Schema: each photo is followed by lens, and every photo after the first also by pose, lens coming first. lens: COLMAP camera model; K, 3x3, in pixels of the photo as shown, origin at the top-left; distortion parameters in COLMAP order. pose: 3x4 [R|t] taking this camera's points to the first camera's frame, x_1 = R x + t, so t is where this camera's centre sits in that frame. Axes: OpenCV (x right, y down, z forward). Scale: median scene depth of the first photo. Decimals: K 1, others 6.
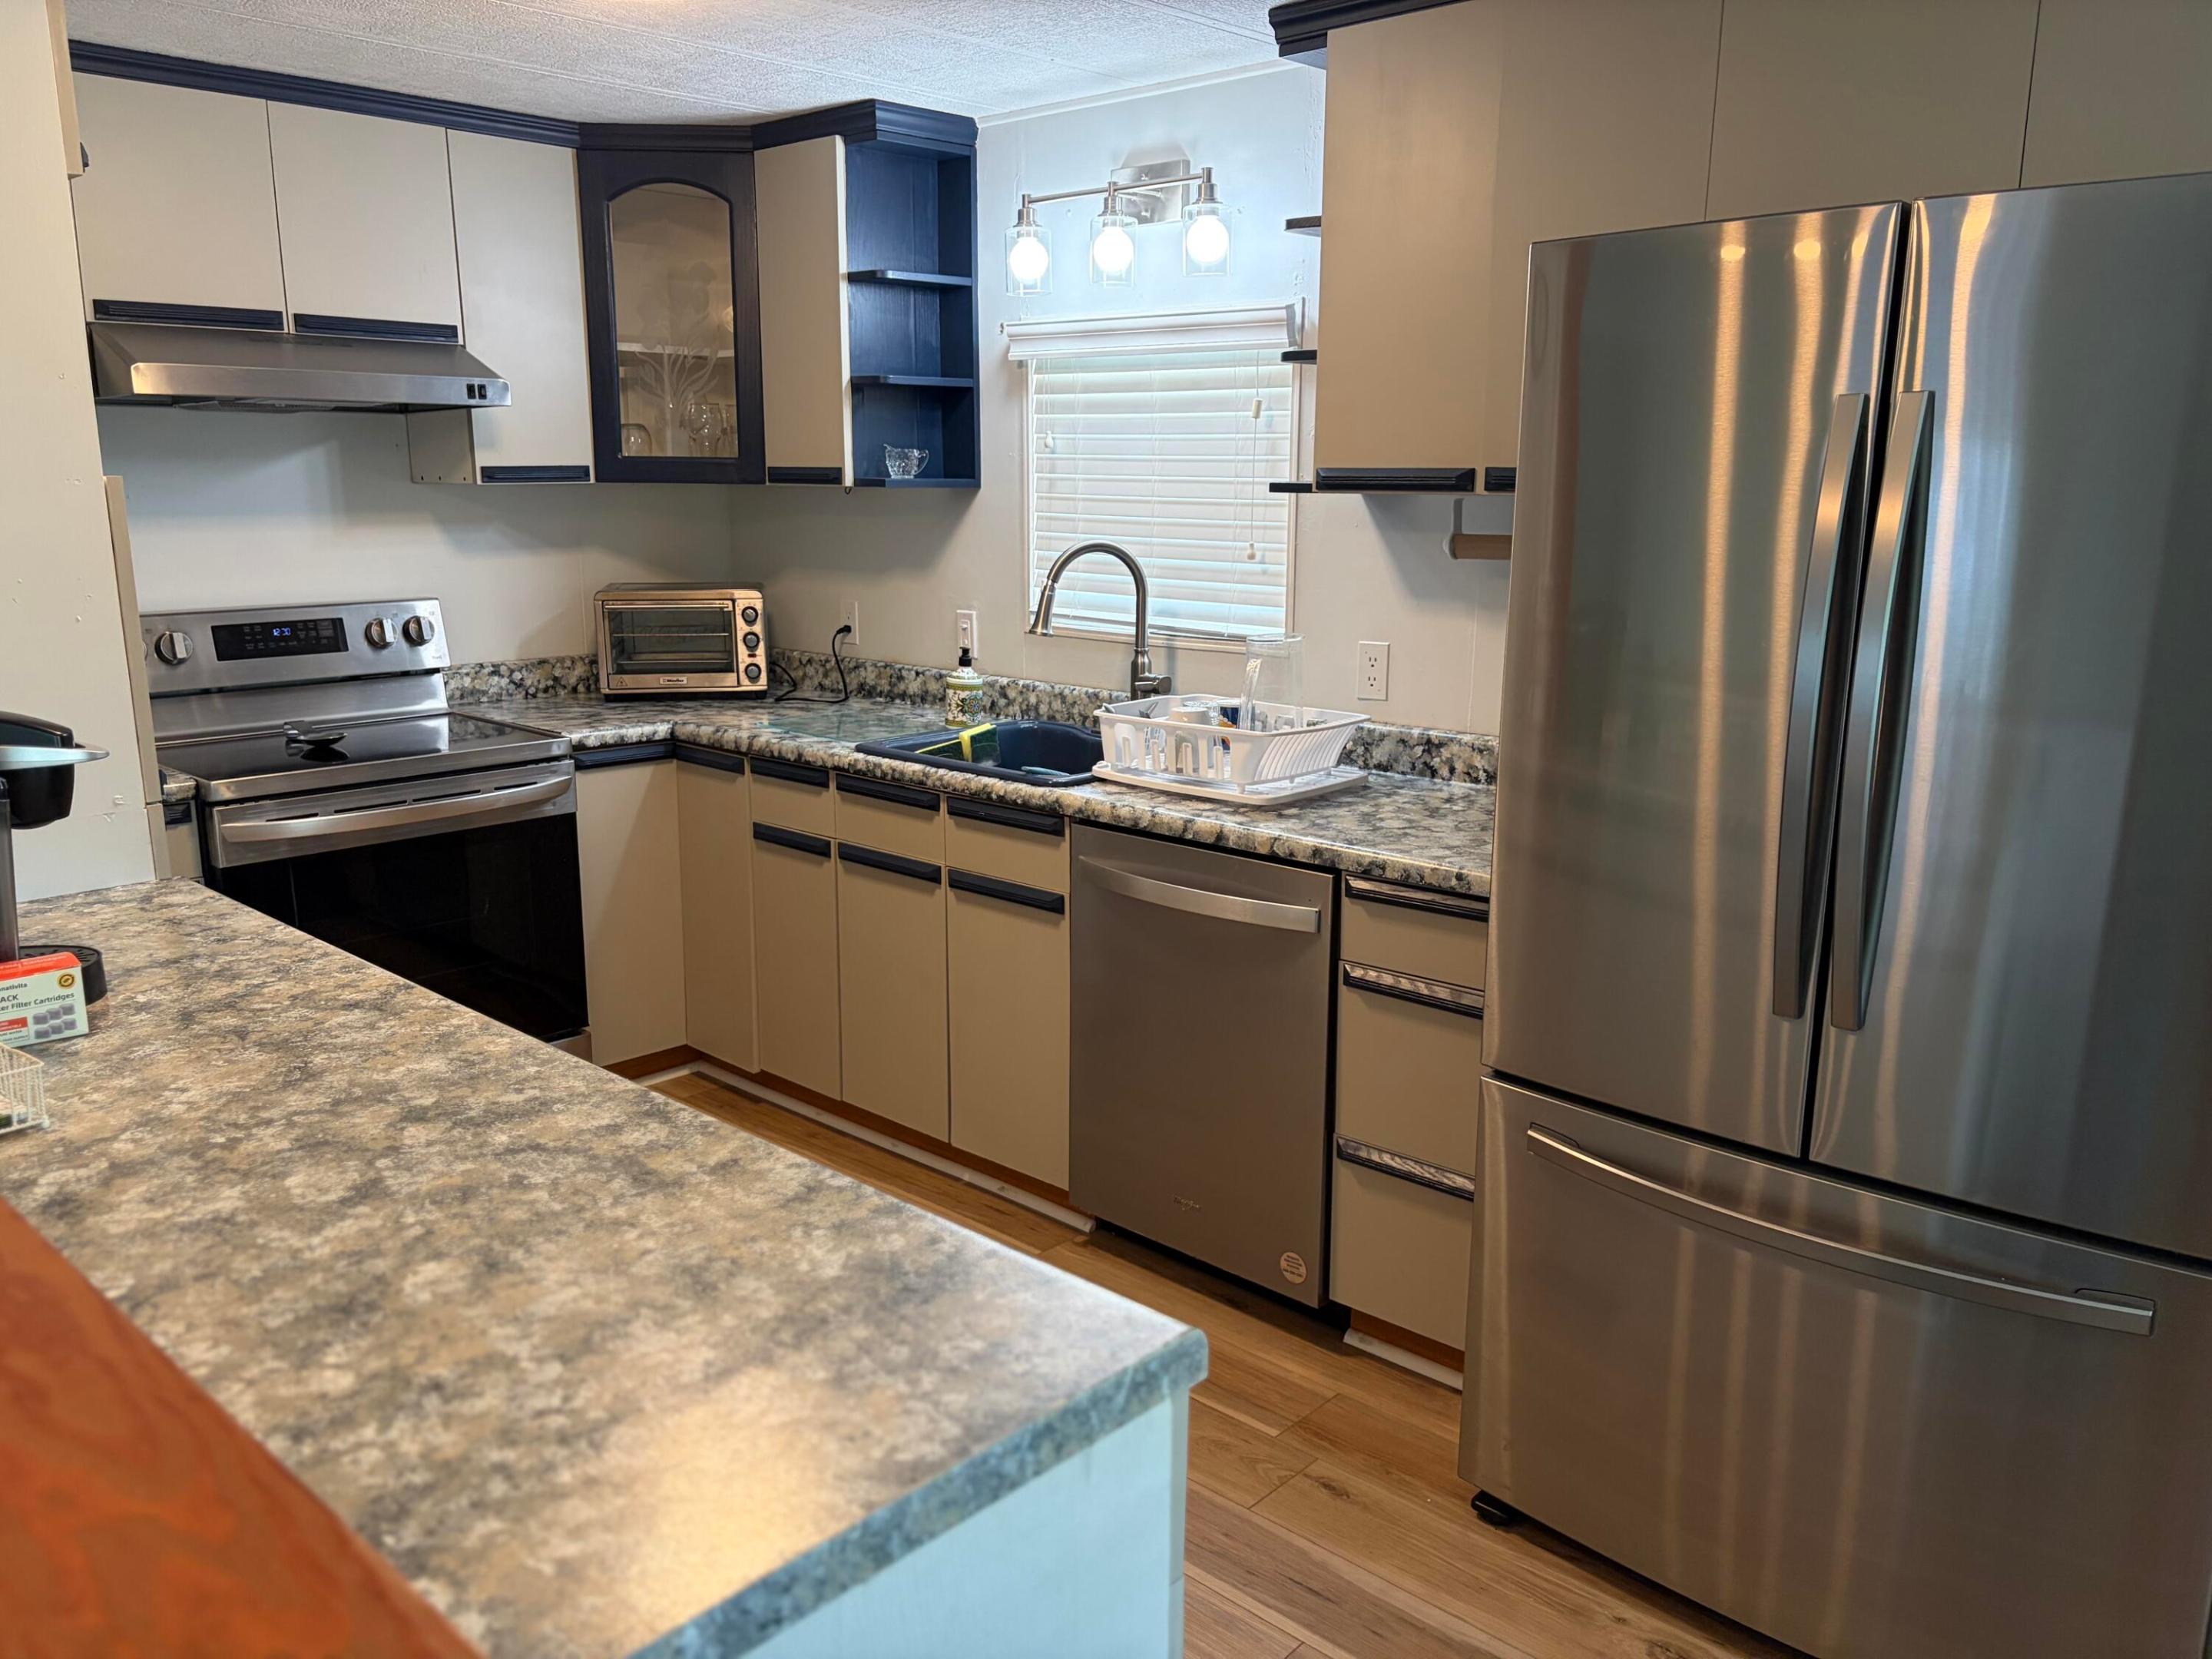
lens RADIAL K [[1672.1, 0, 1089.4], [0, 1672.1, 821.7], [0, 0, 1]] dist [0.042016, -0.039490]
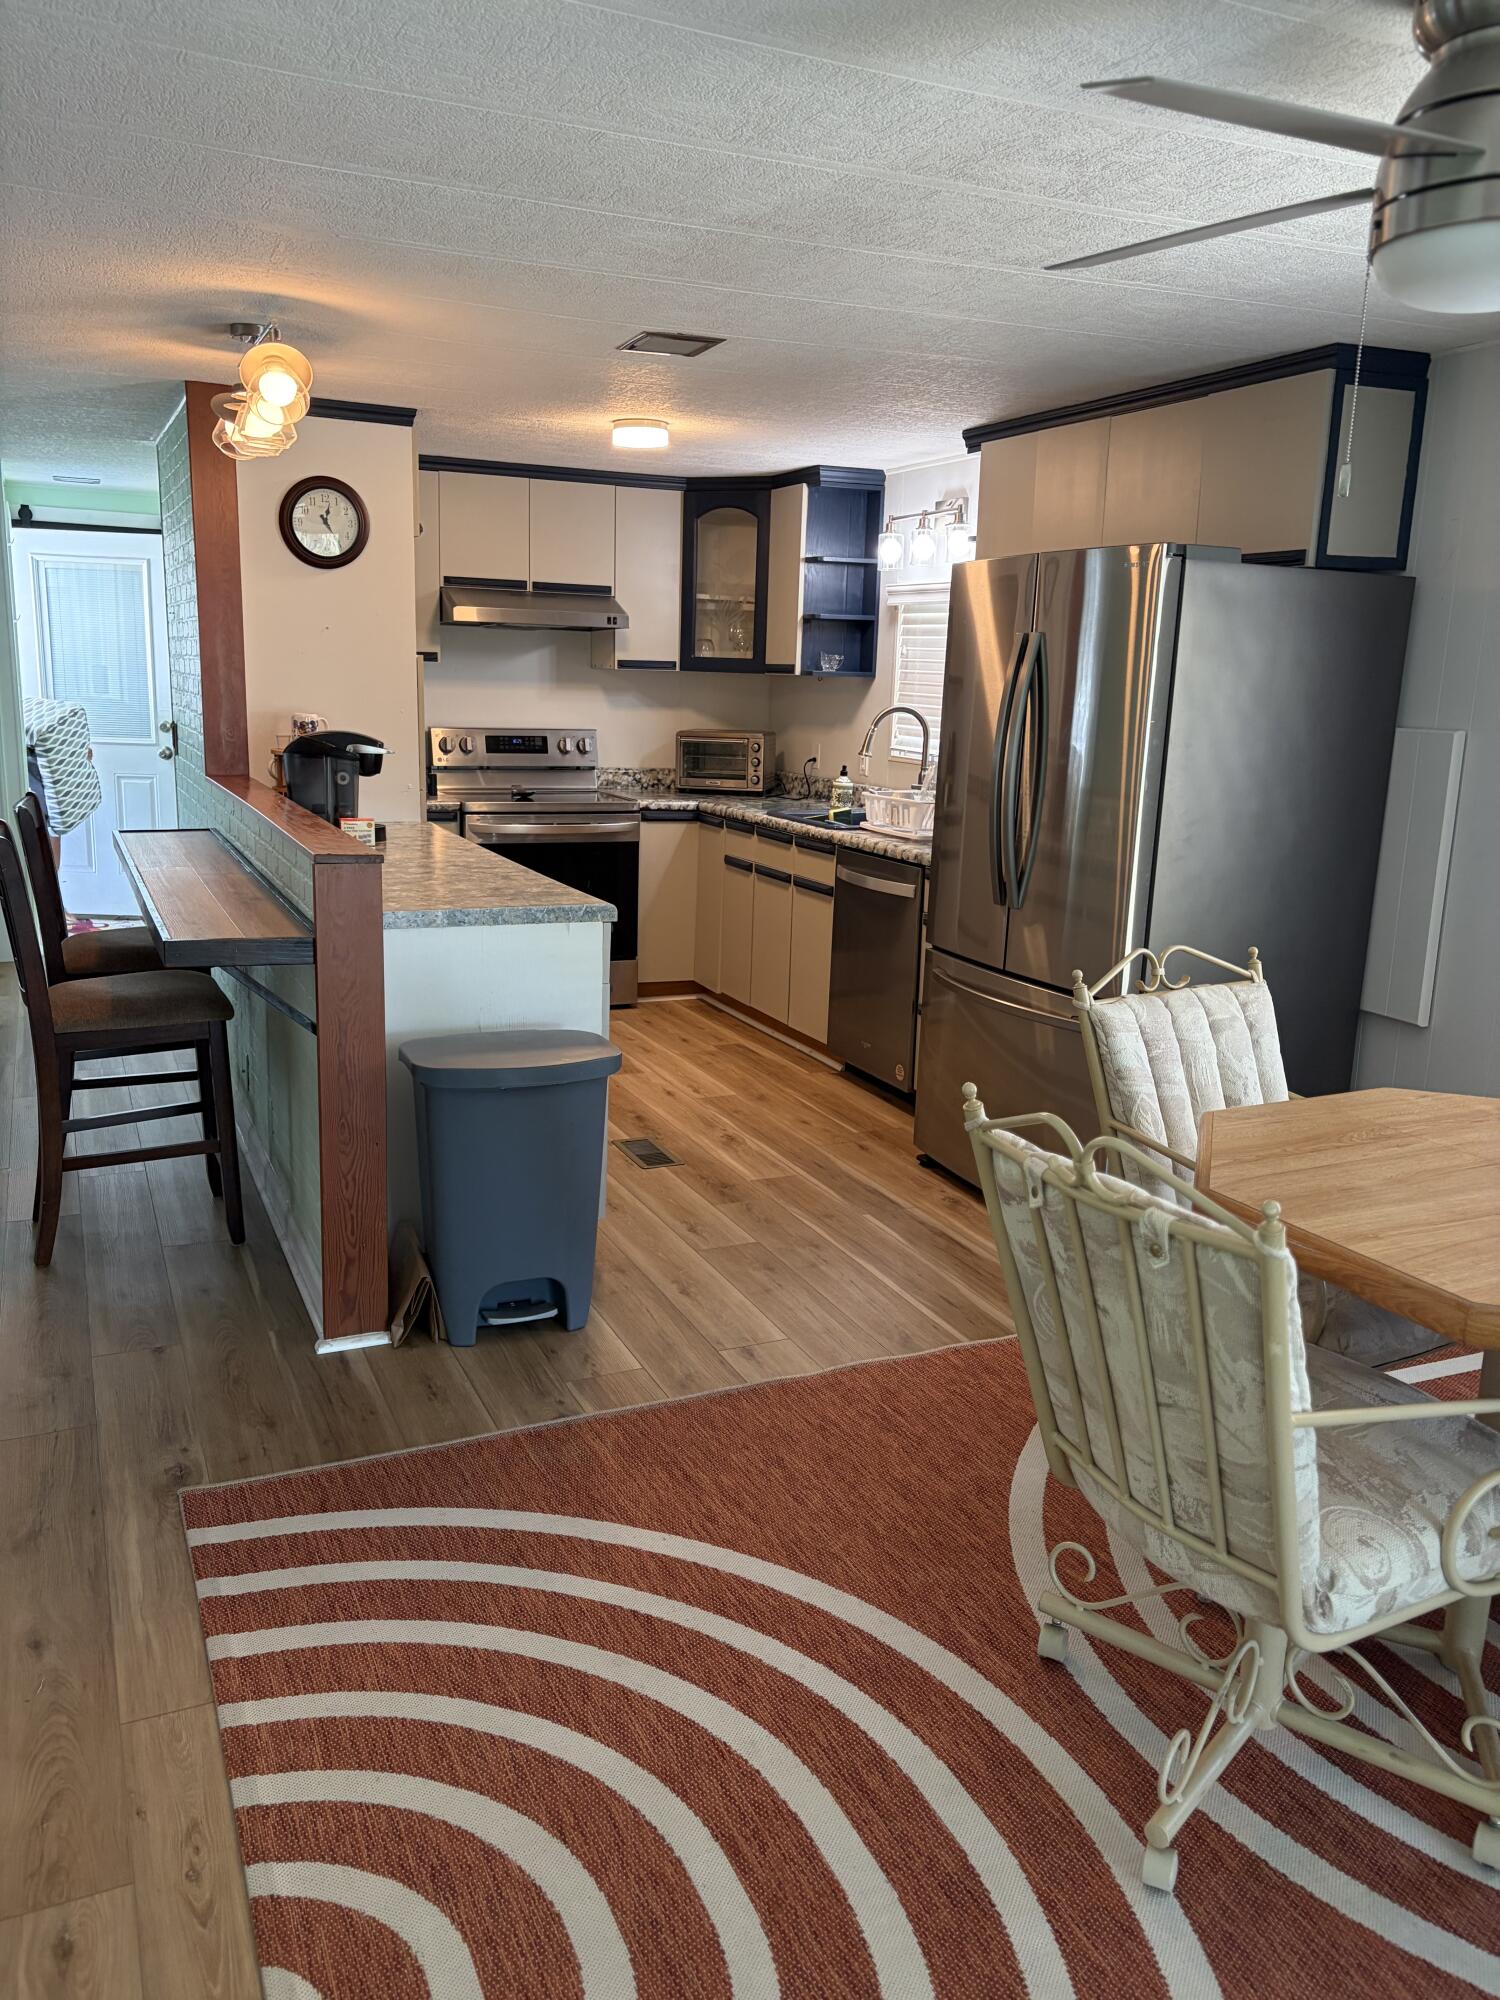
lens RADIAL K [[1511.8, 0, 730.0], [0, 1511.8, 1010.9], [0, 0, 1]] dist [0.042016, -0.039490]
pose [[0.918413, 0.109881, -0.380057, 0.459504], [-0.108275, 0.993789, 0.025674, 0.128890], [0.380518, 0.017571, 0.924607, -0.543549]]
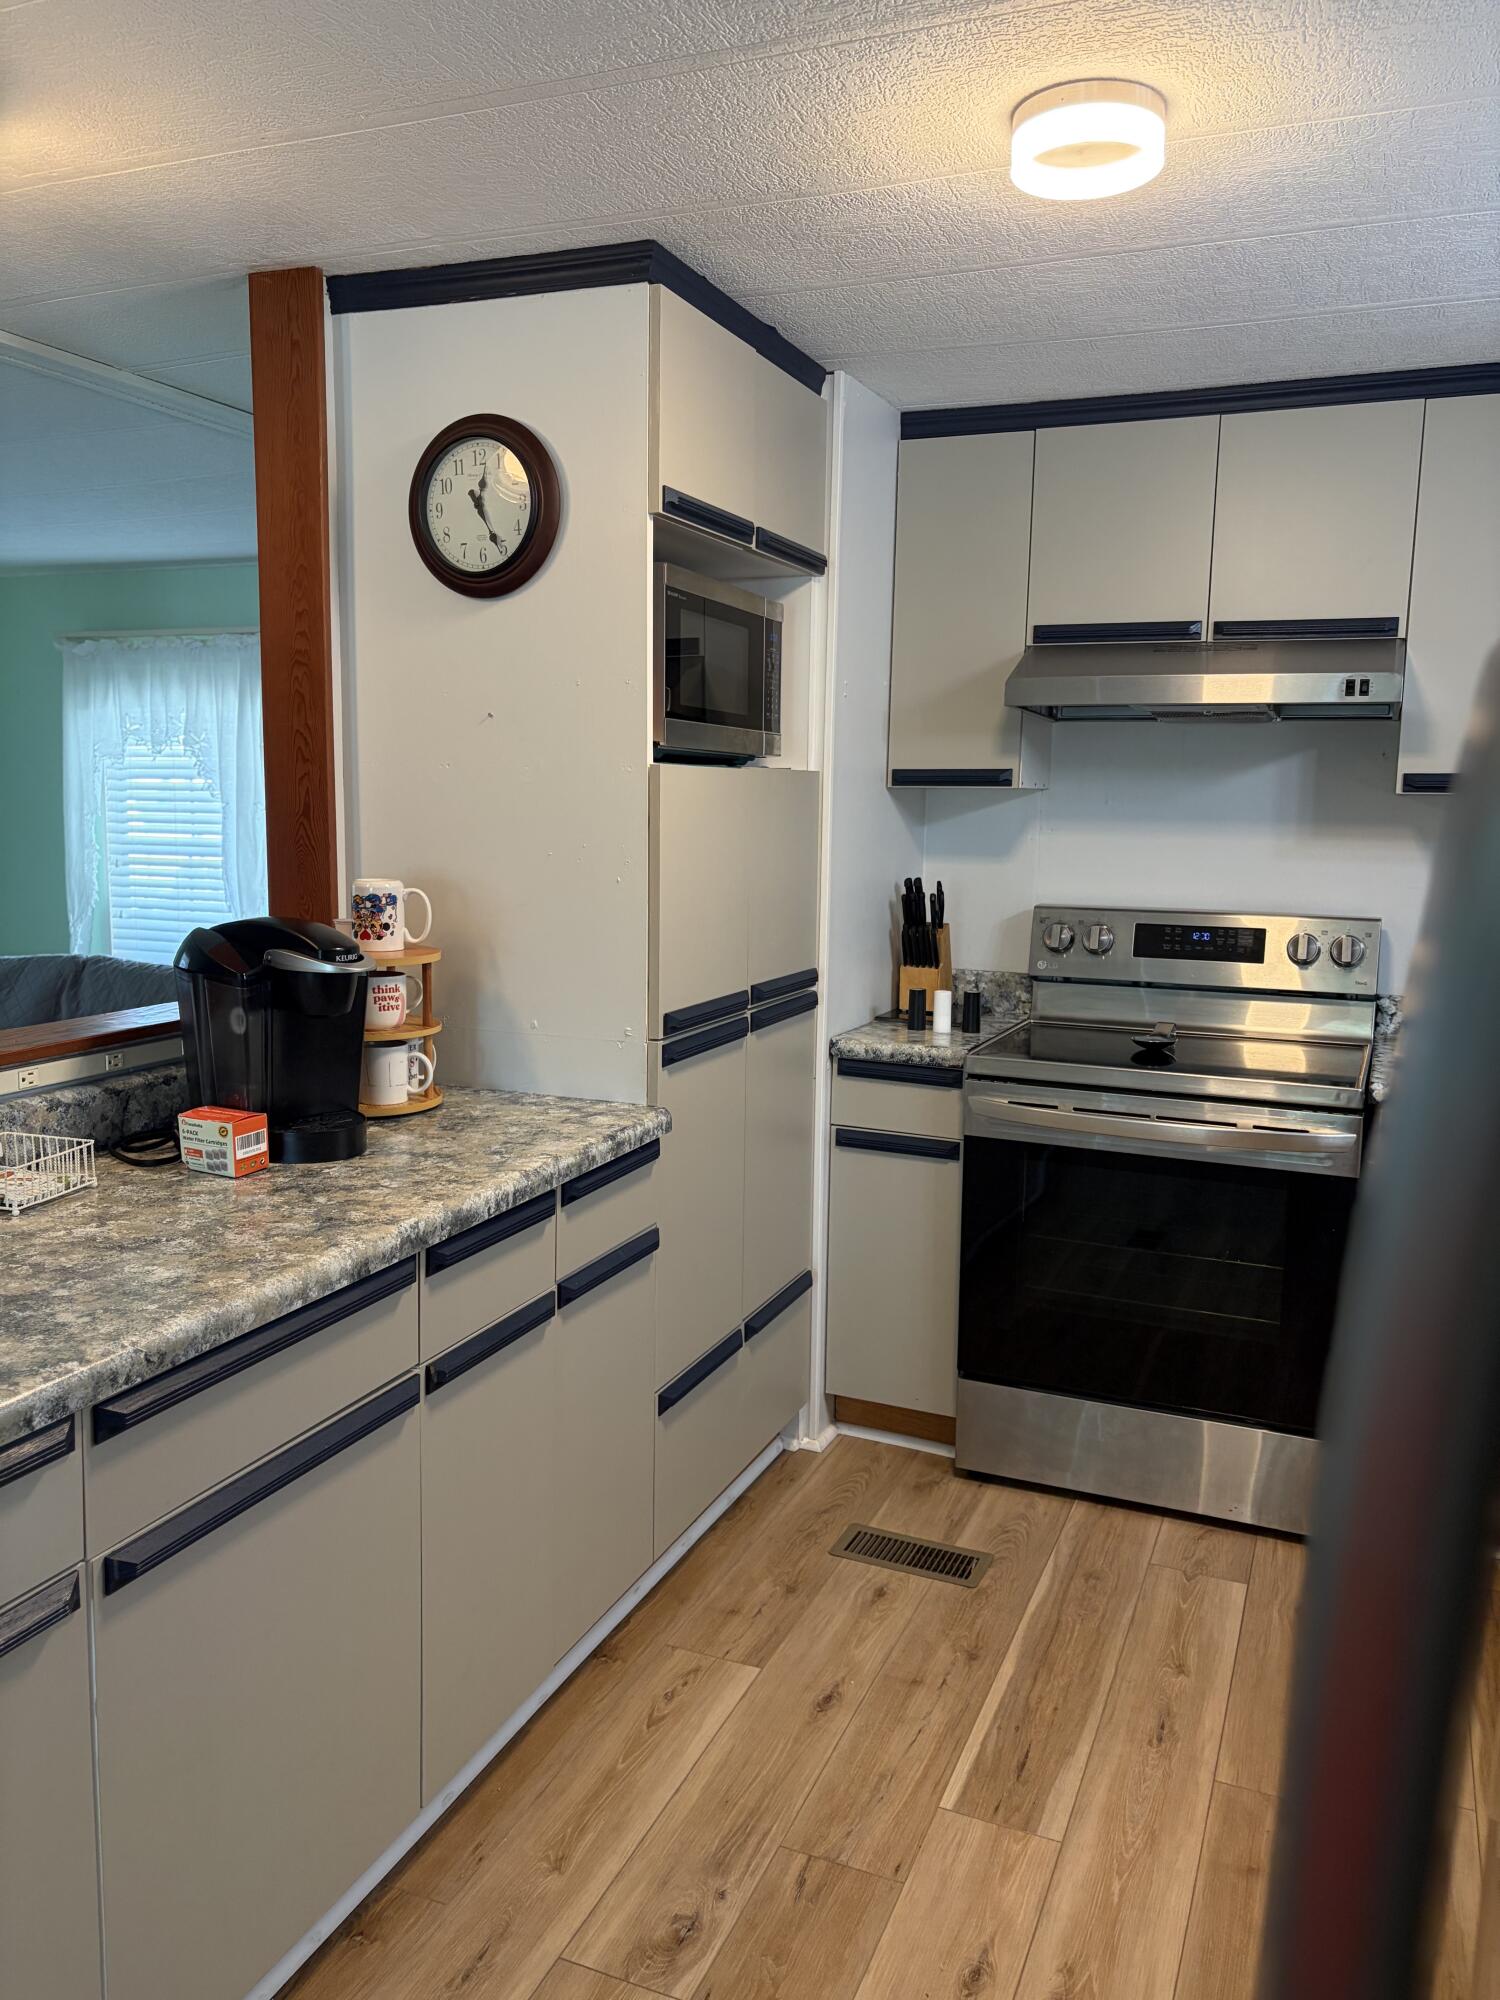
lens RADIAL K [[1511.8, 0, 755.3], [0, 1511.8, 996.3], [0, 0, 1]] dist [0.042016, -0.039490]
pose [[0.350606, 0.128785, -0.927626, 0.274236], [-0.210119, 0.976065, 0.056094, -0.071907], [0.912648, 0.175245, 0.369274, 0.423360]]
